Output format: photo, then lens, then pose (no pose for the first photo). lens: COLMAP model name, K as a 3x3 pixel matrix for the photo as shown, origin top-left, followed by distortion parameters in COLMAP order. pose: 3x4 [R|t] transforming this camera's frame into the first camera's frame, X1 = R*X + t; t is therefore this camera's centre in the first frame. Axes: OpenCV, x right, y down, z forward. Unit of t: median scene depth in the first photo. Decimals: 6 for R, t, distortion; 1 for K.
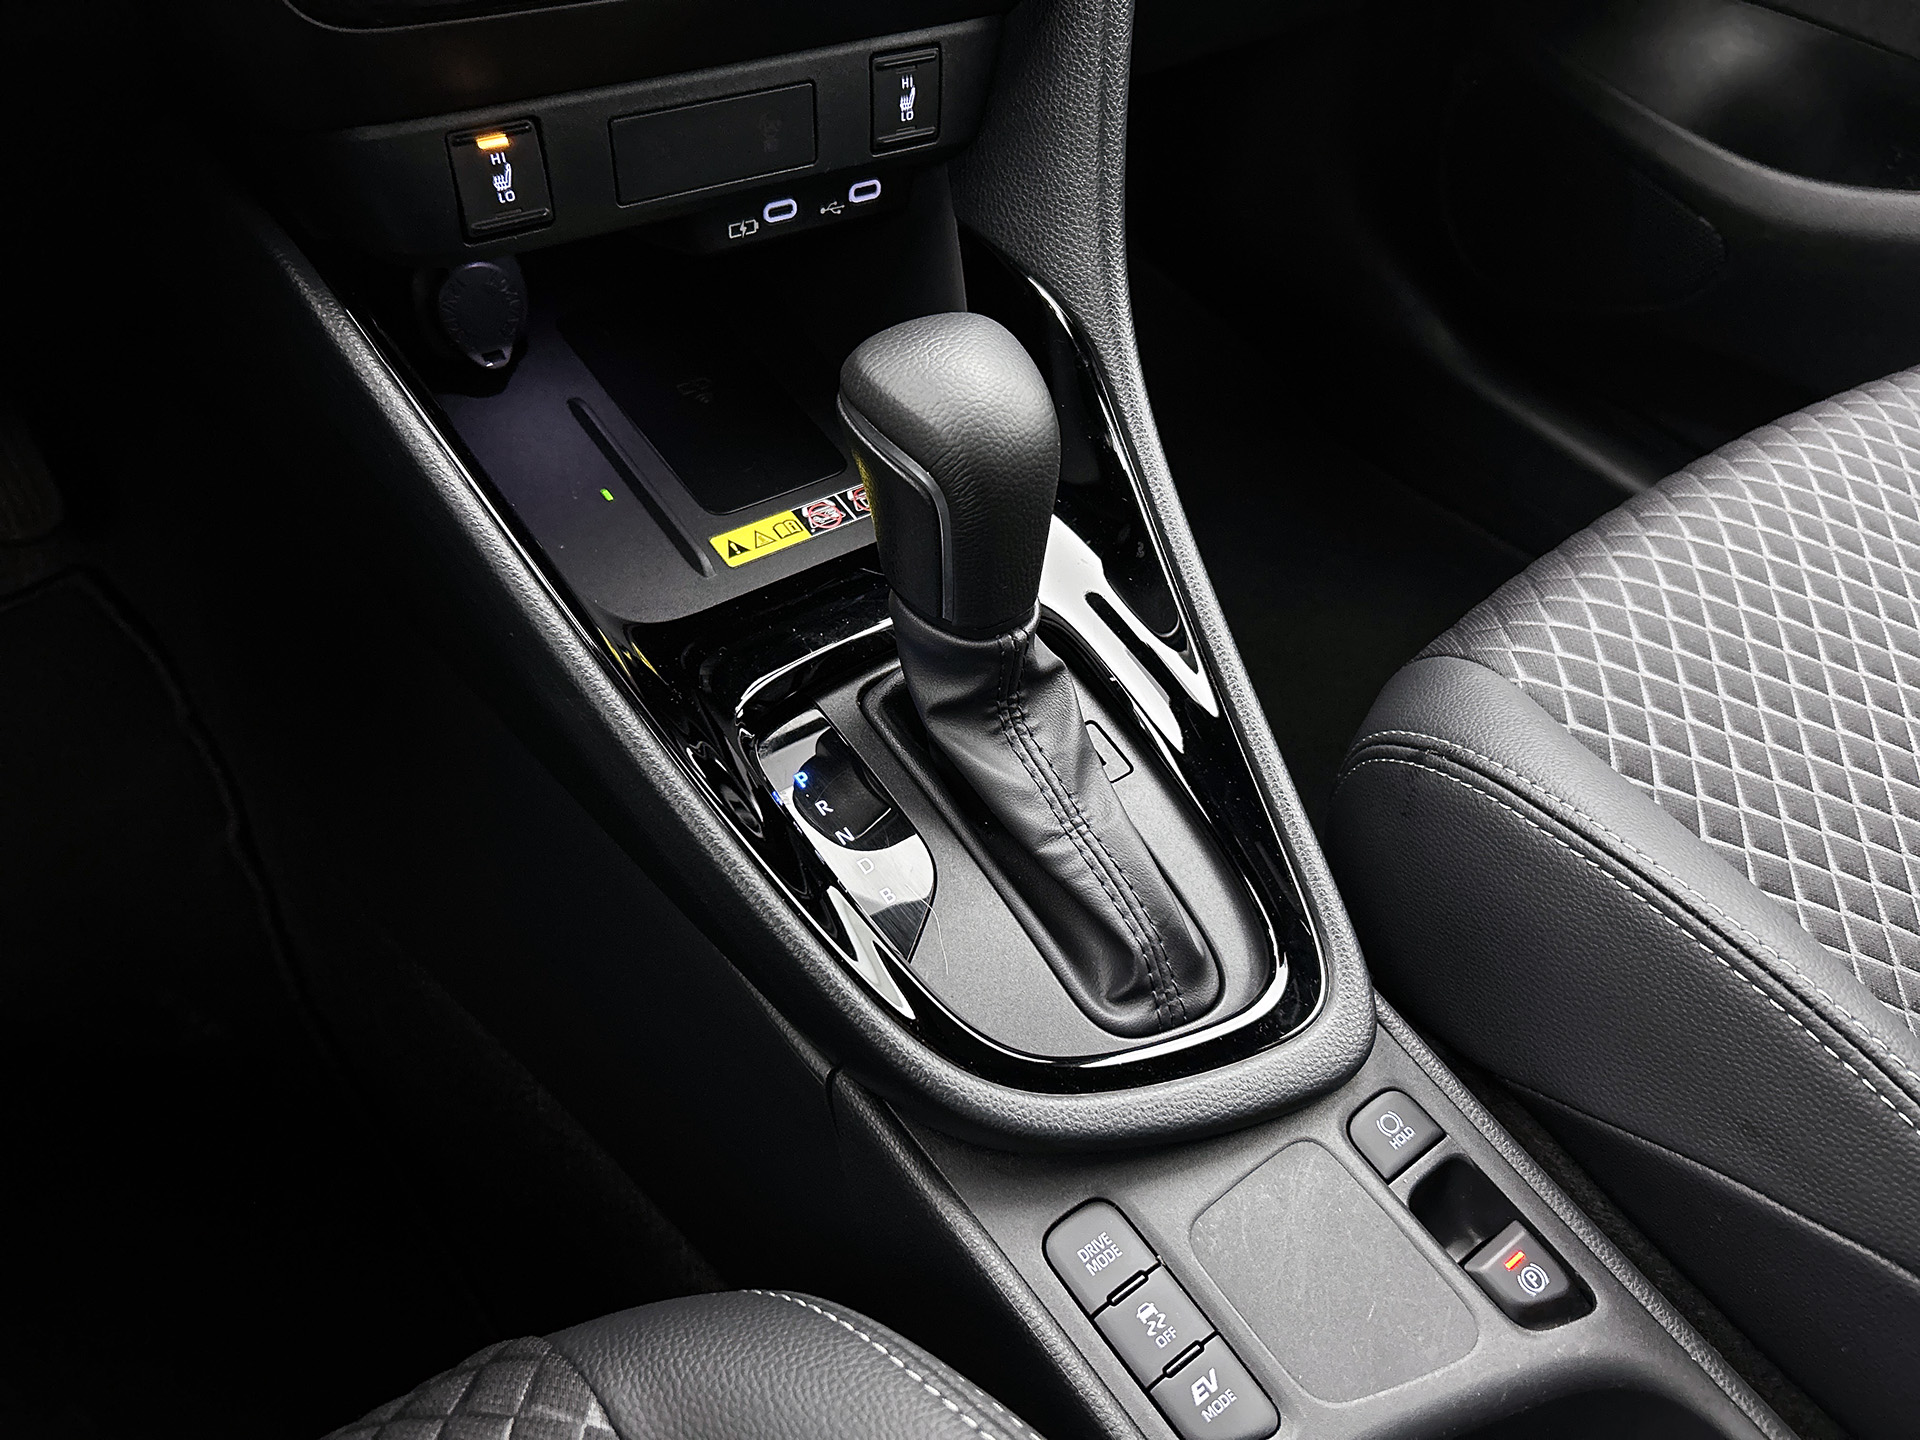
lens RADIAL K [[1476.4, 0, 970.0], [0, 1476.4, 732.4], [0, 0, 1]] dist [0.042102, -0.054746]
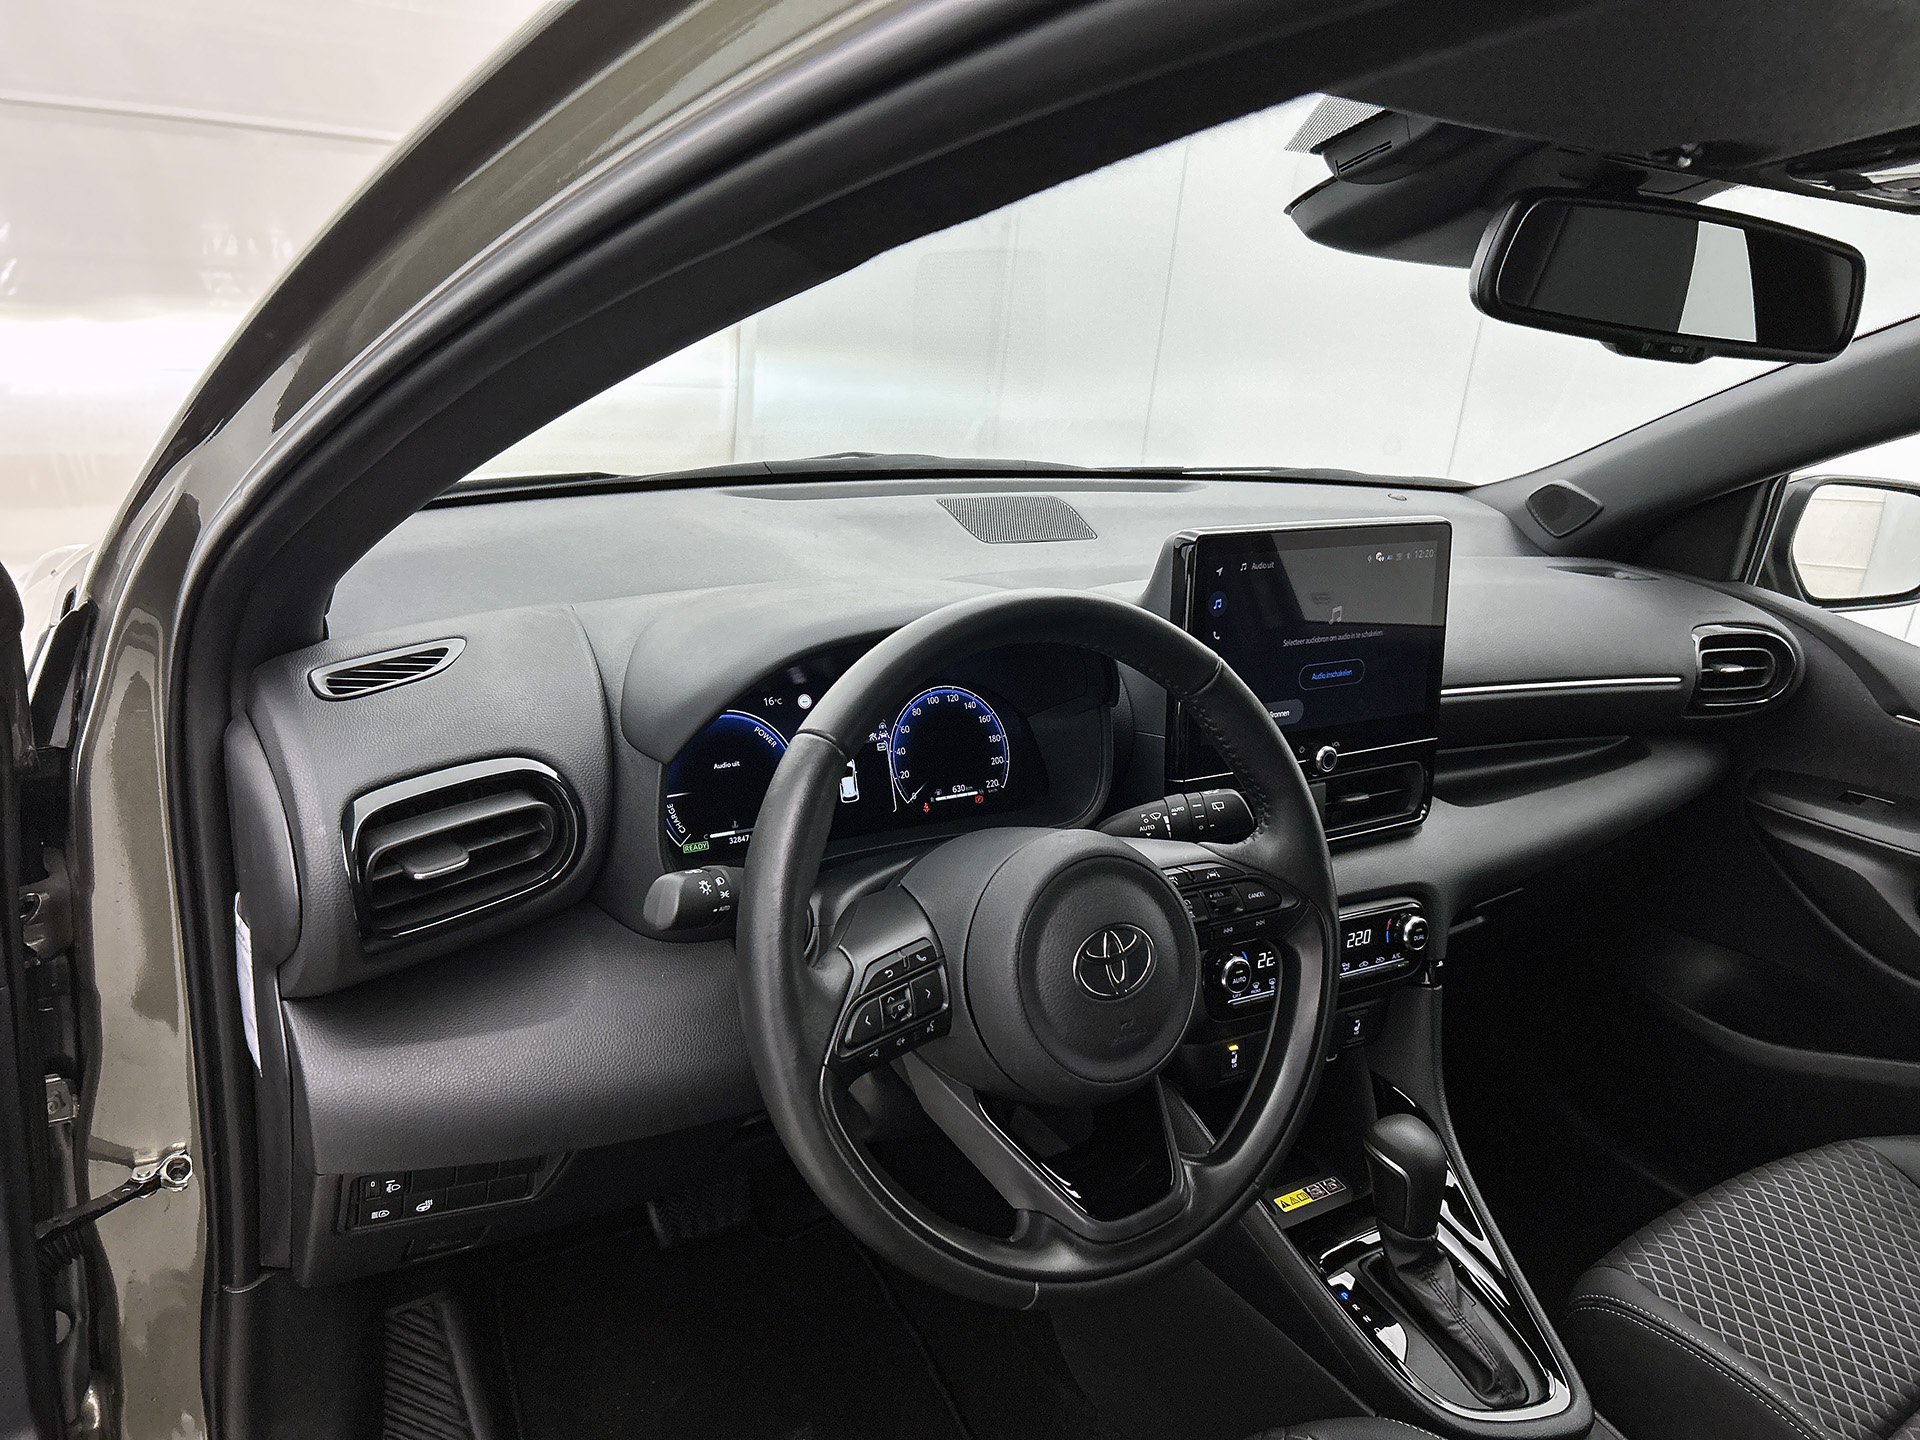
lens RADIAL K [[1476.4, 0, 979.3], [0, 1476.4, 717.1], [0, 0, 1]] dist [0.042102, -0.054746]
pose [[0.997312, 0.017404, -0.071181, -0.510694], [-0.049122, 0.879592, -0.473187, 0.350584], [0.054375, 0.475411, 0.878082, -1.535412]]
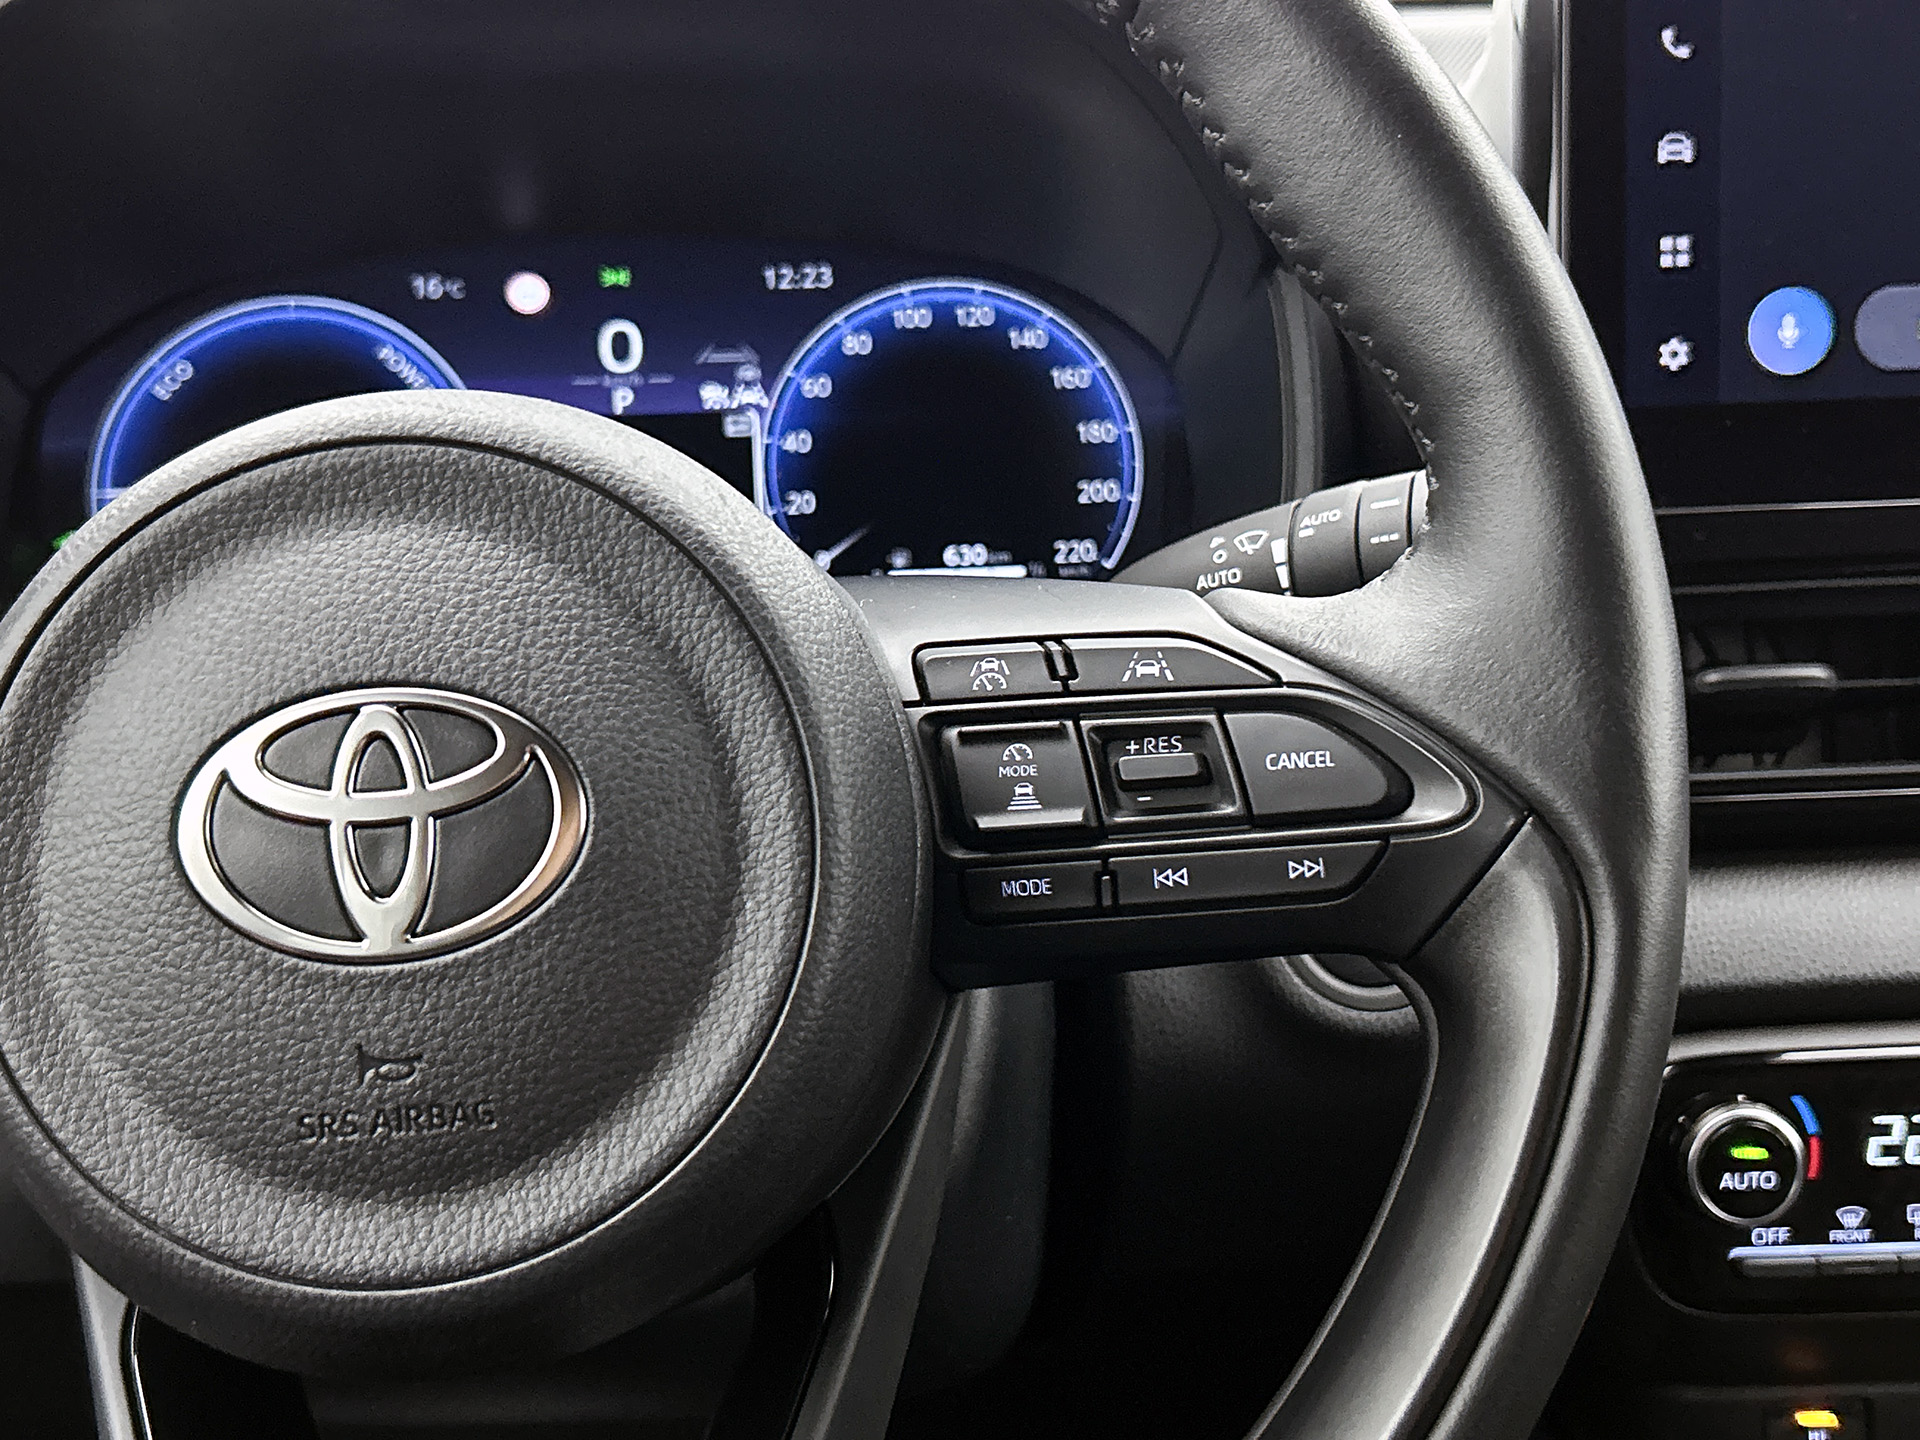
lens RADIAL K [[2268.1, 0, 975.5], [0, 2268.1, 718.9], [0, 0, 1]] dist [0.058248, 0.000000]
pose [[0.824007, 0.041686, -0.565044, 0.025696], [-0.332613, 0.842944, -0.422864, 0.004553], [0.458673, 0.536384, 0.708457, -0.376109]]
